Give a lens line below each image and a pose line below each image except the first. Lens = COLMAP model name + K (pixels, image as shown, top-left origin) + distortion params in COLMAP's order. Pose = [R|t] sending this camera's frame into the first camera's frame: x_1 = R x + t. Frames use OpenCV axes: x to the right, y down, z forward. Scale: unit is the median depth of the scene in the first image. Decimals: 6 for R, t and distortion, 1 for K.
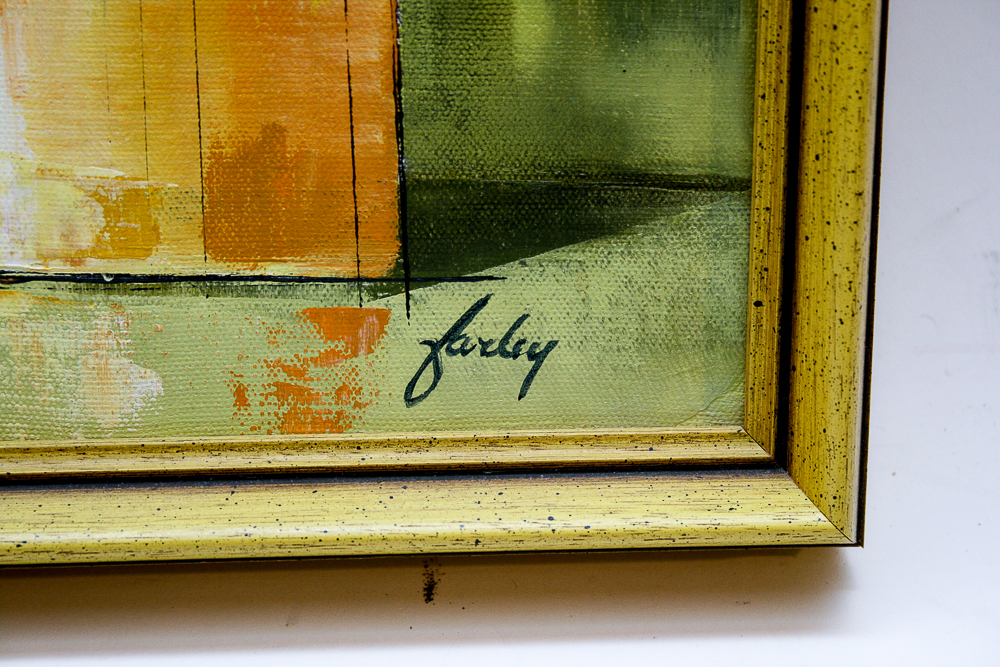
lens RADIAL K [[2238.5, 0, 501.0], [0, 2238.5, 333.6], [0, 0, 1]] dist [0.064823, 0.000000]
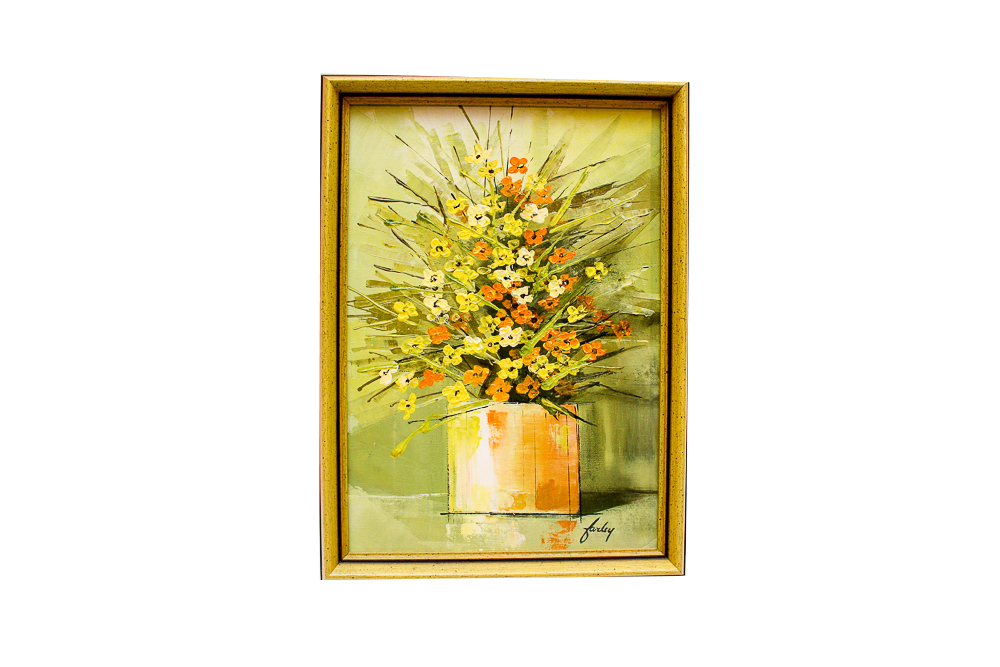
lens RADIAL K [[832.1, 0, 508.7], [0, 832.1, 333.3], [0, 0, 1]] dist [-0.144183, 0.093364]
pose [[0.999029, -0.003852, -0.043880, -0.112098], [-0.005465, 0.977630, -0.210259, -0.030039], [0.043708, 0.210295, 0.976660, -0.676771]]
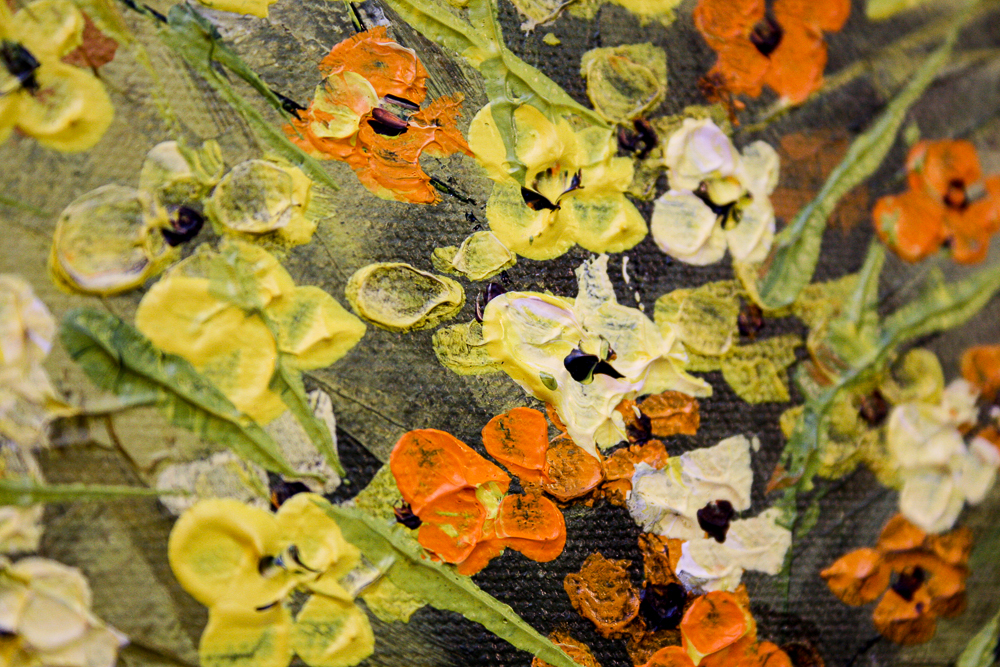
lens RADIAL K [[2238.5, 0, 498.3], [0, 2238.5, 338.4], [0, 0, 1]] dist [0.064823, 0.000000]
pose [[0.927233, 0.010308, 0.374343, -0.393376], [0.124752, 0.934021, -0.334725, -0.316602], [-0.353095, 0.357068, 0.864769, 0.456256]]
